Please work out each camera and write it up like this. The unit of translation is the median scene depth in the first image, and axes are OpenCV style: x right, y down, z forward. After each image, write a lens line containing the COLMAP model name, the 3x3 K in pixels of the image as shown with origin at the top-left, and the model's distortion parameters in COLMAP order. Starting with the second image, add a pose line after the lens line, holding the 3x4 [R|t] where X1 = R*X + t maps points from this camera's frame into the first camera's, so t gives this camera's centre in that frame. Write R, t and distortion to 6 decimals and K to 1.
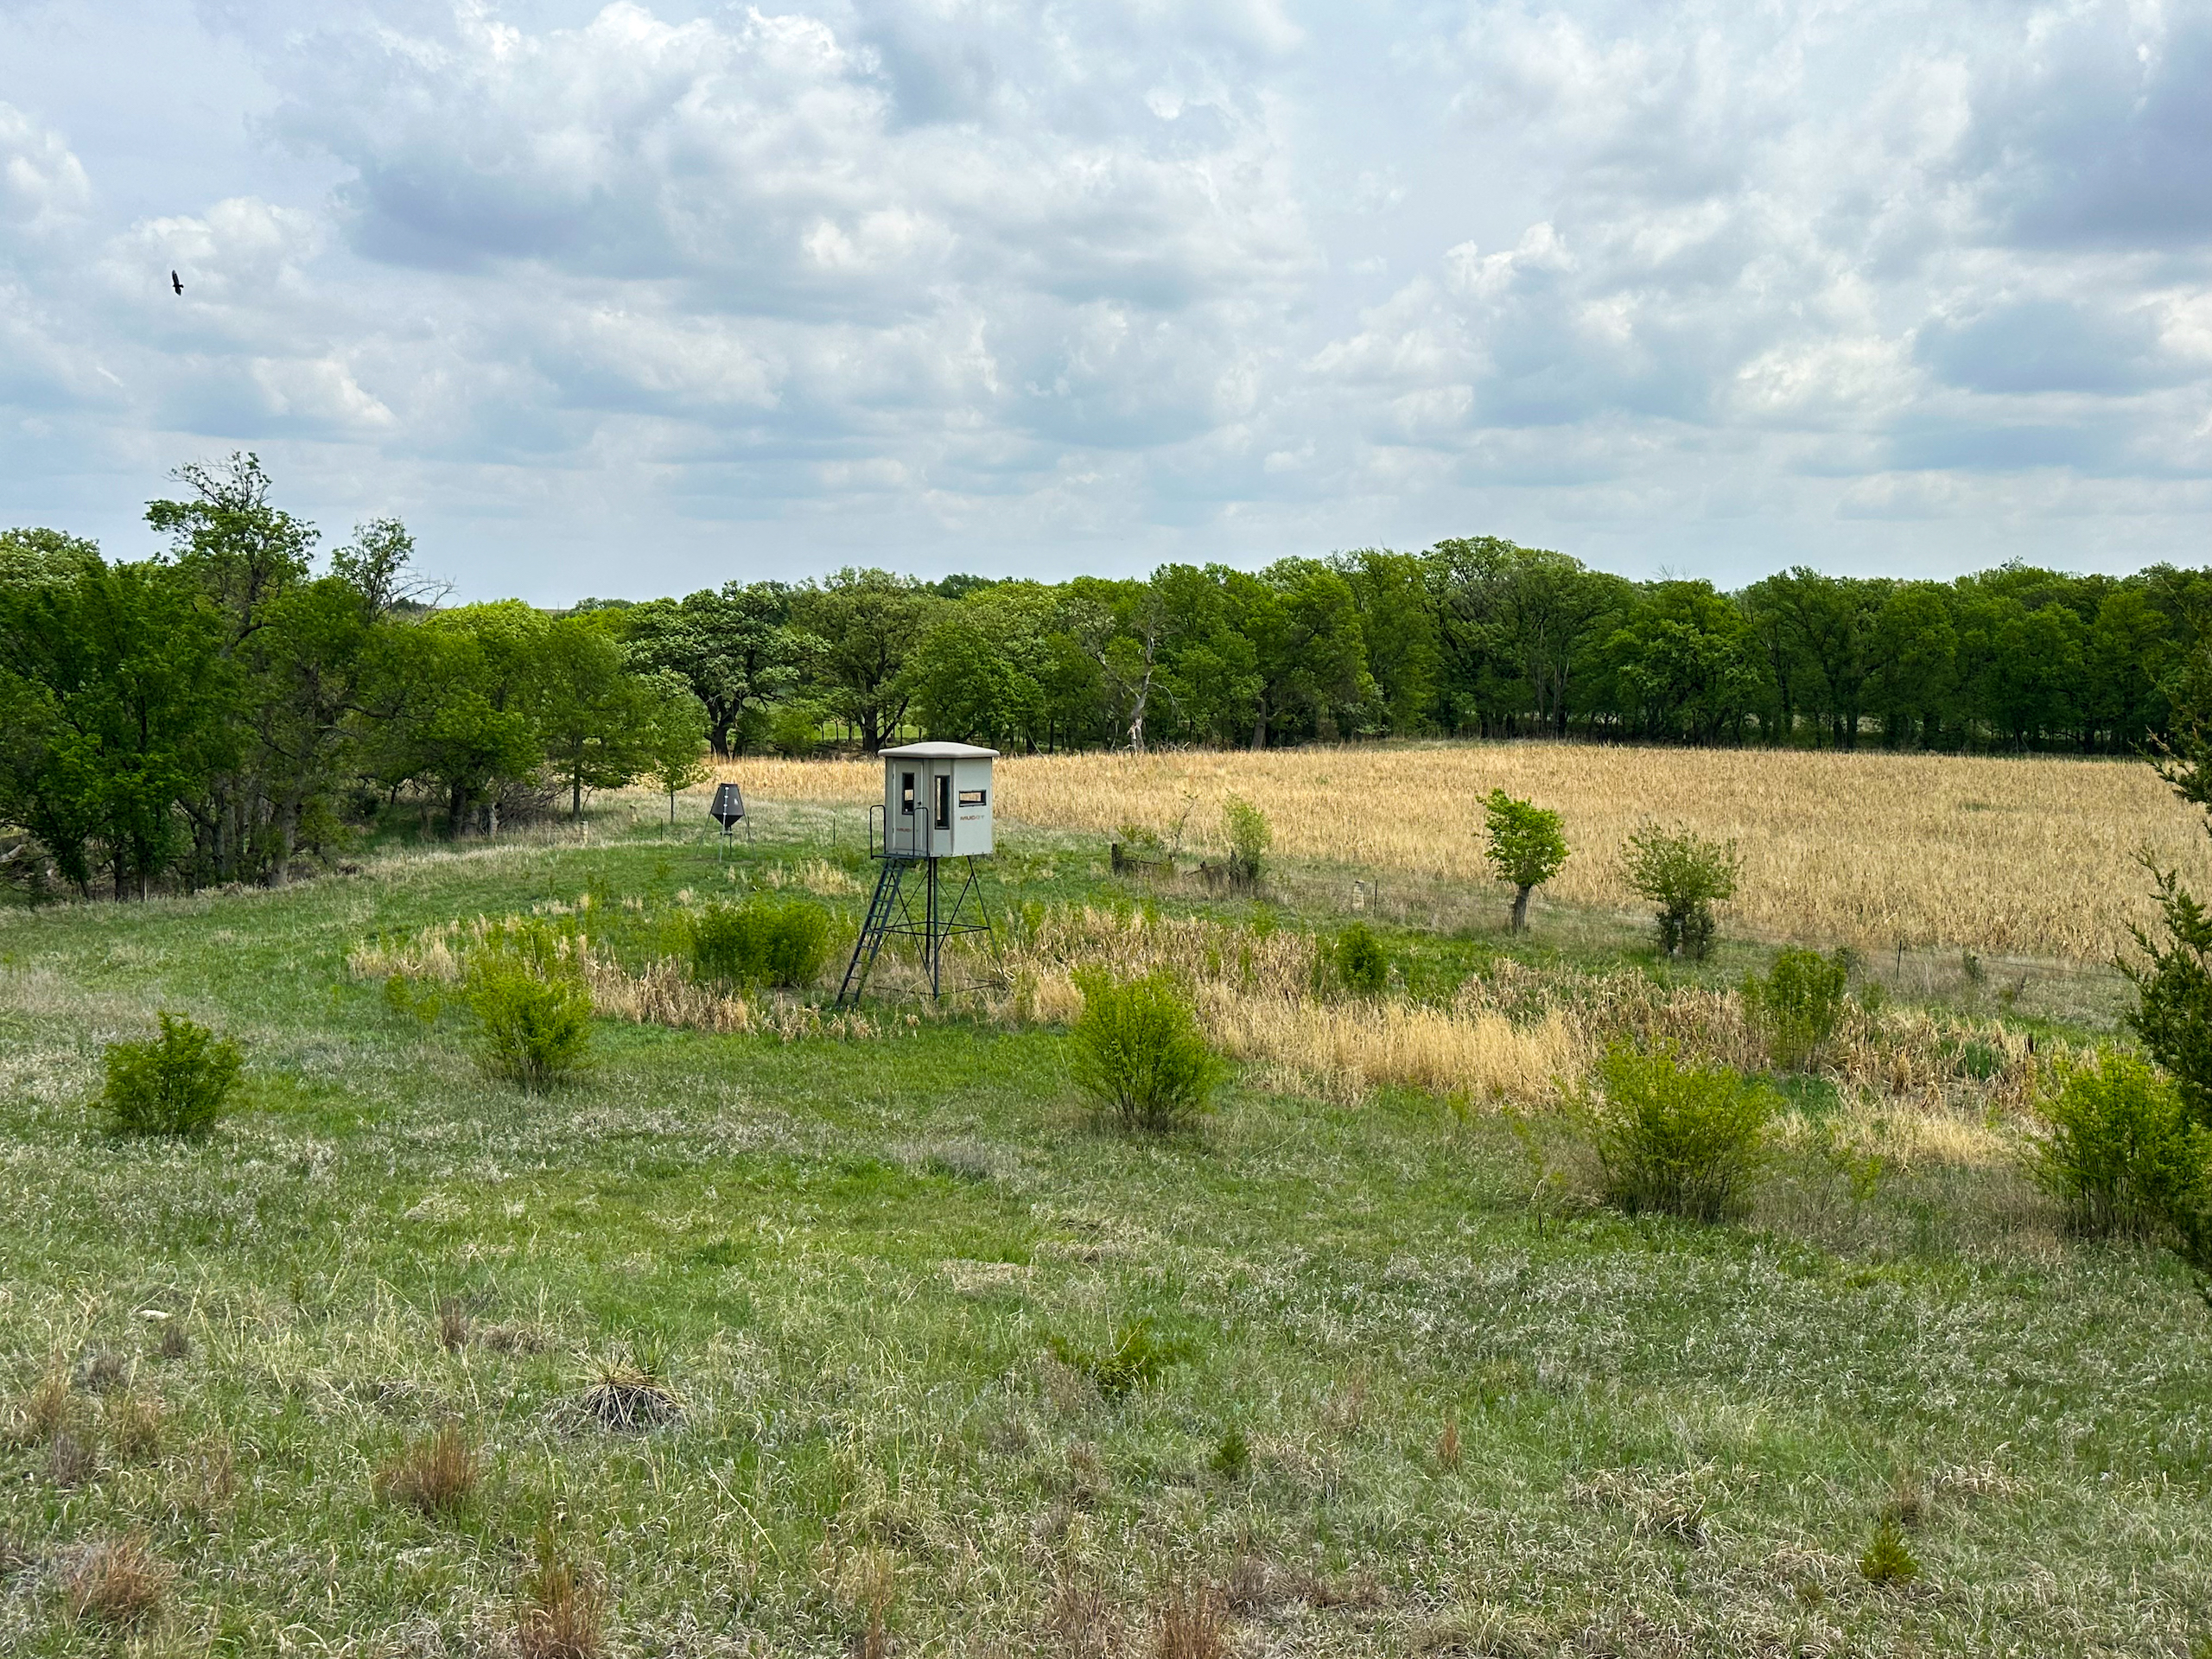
lens RADIAL K [[2070.5, 0, 1106.0], [0, 2070.5, 829.5], [0, 0, 1]] dist [0.053950, -0.002126]
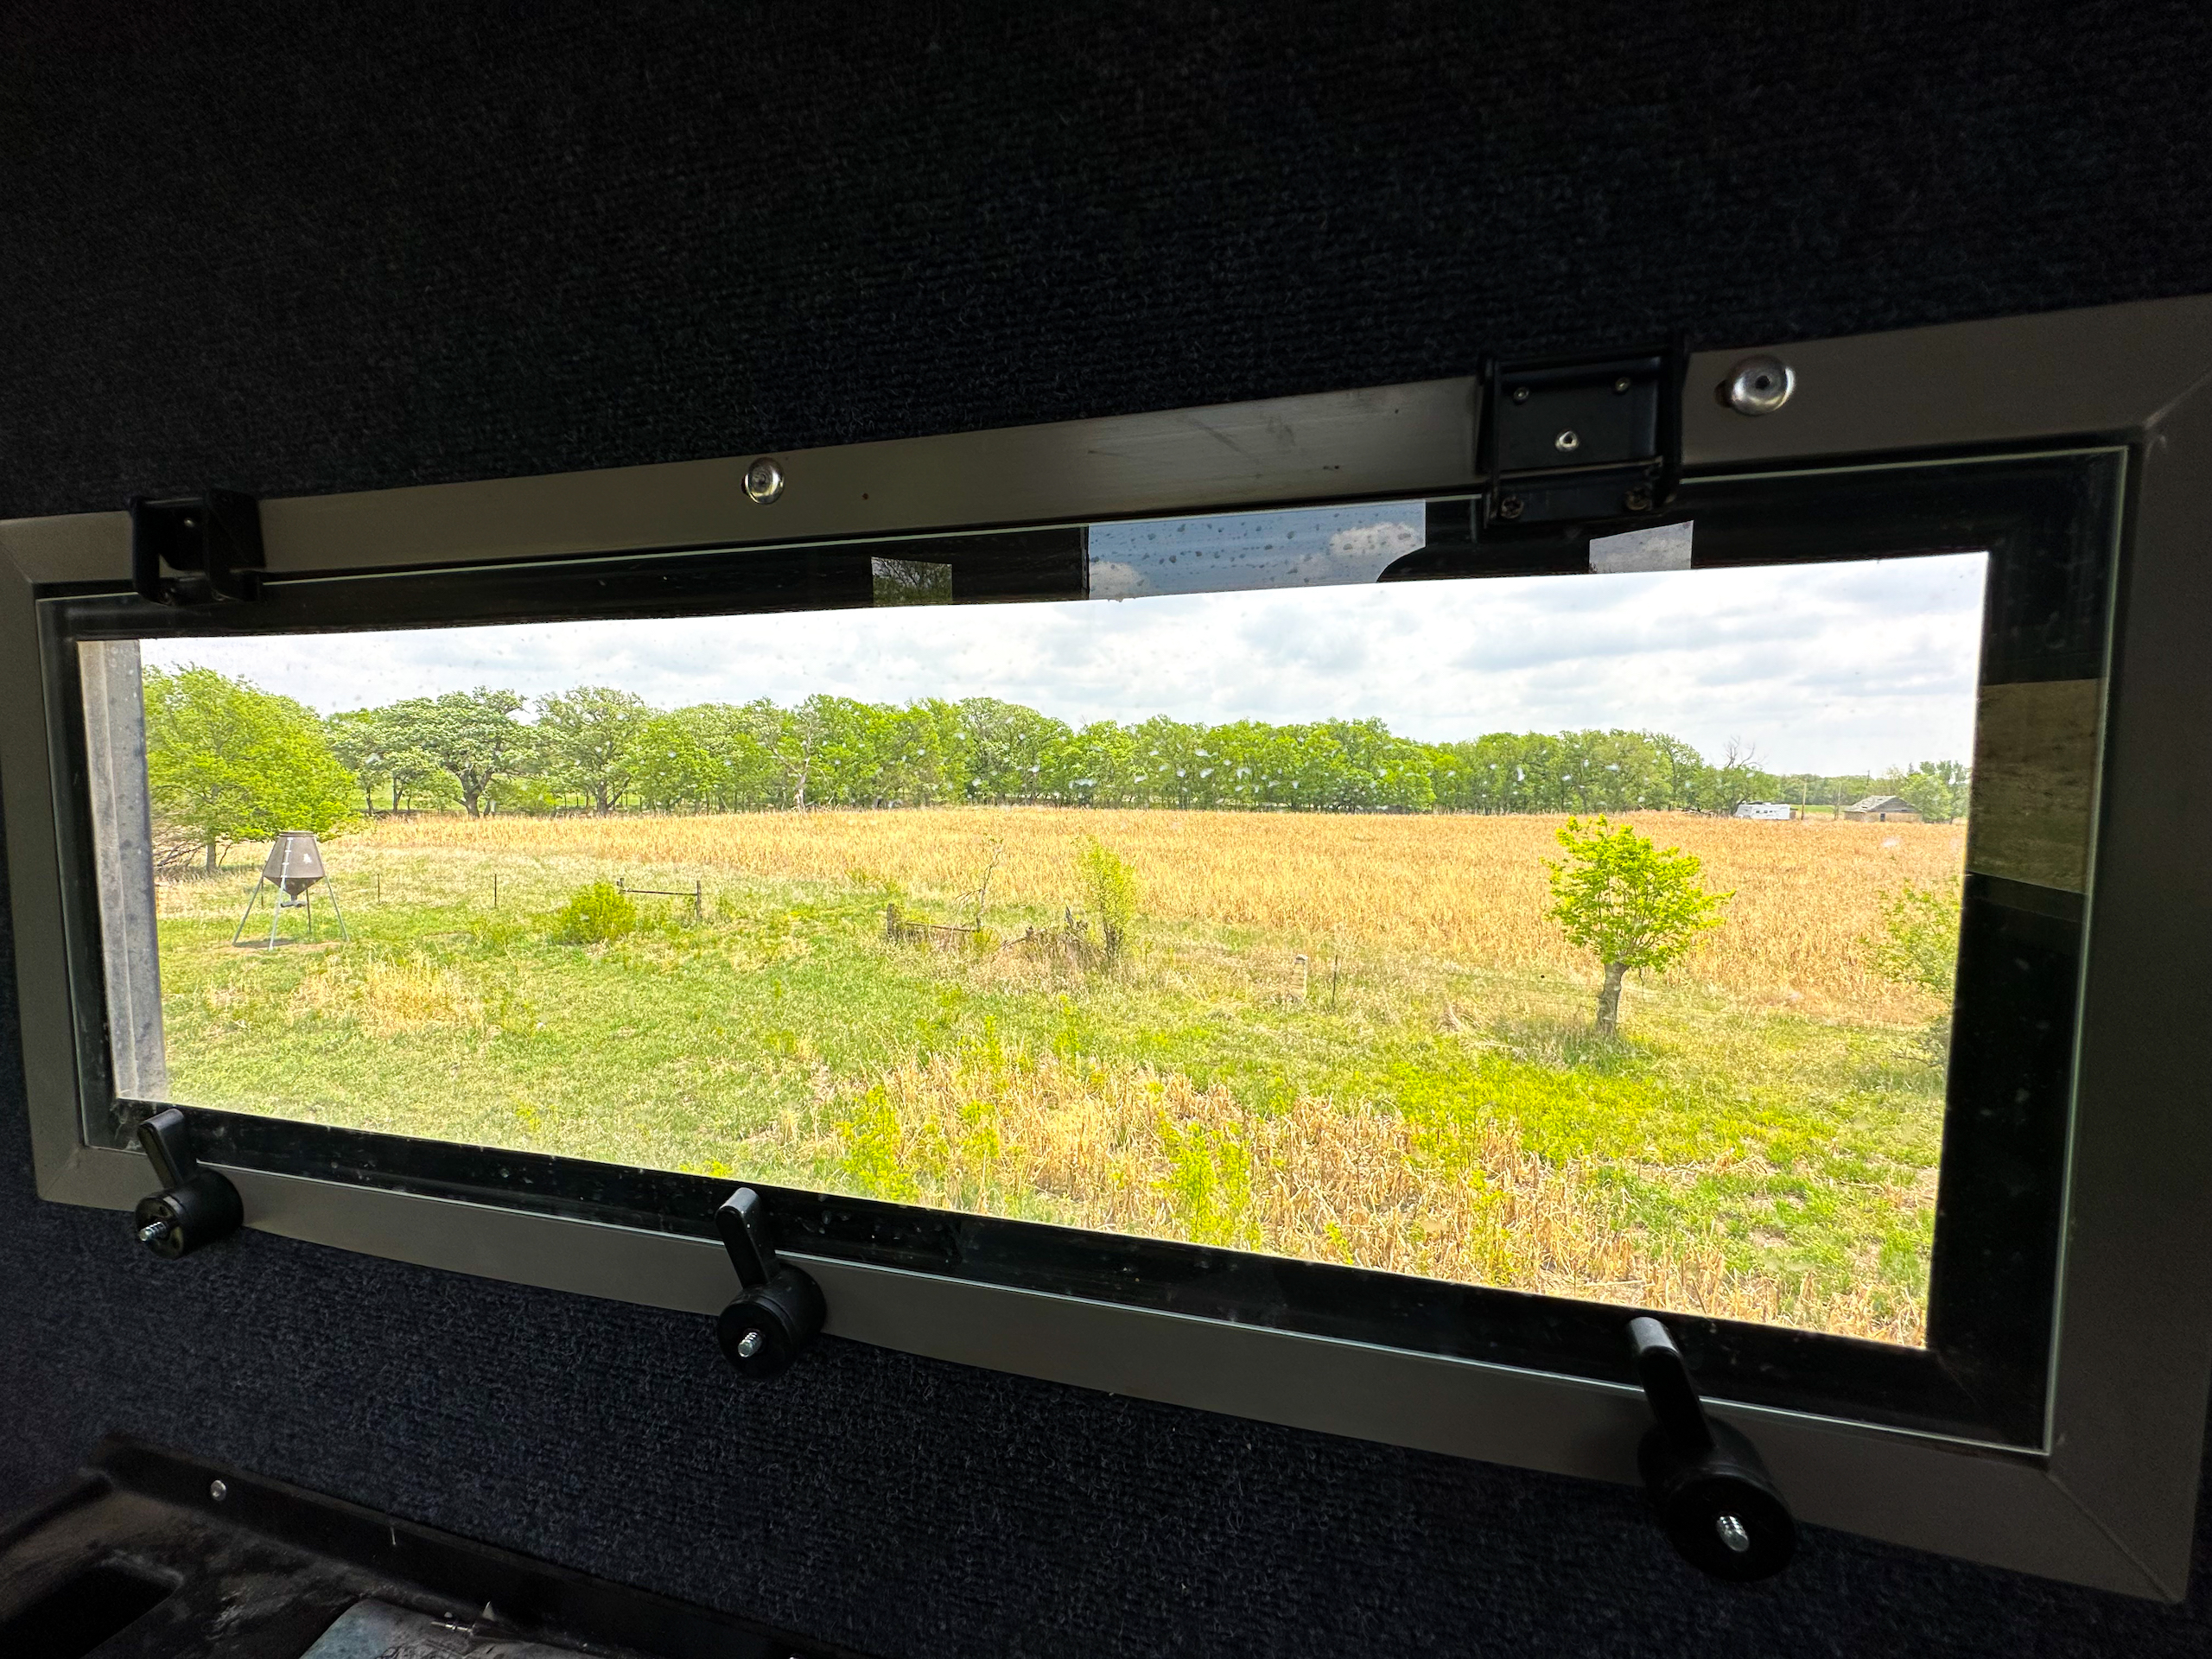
lens RADIAL K [[878.5, 0, 1106.0], [0, 878.5, 829.5], [0, 0, 1]] dist [0.000847, 0.000076]
pose [[0.925416, -0.011114, 0.378790, -0.021591], [0.020632, 0.999565, -0.021077, -0.006149], [-0.378391, 0.027320, 0.925243, 0.315902]]
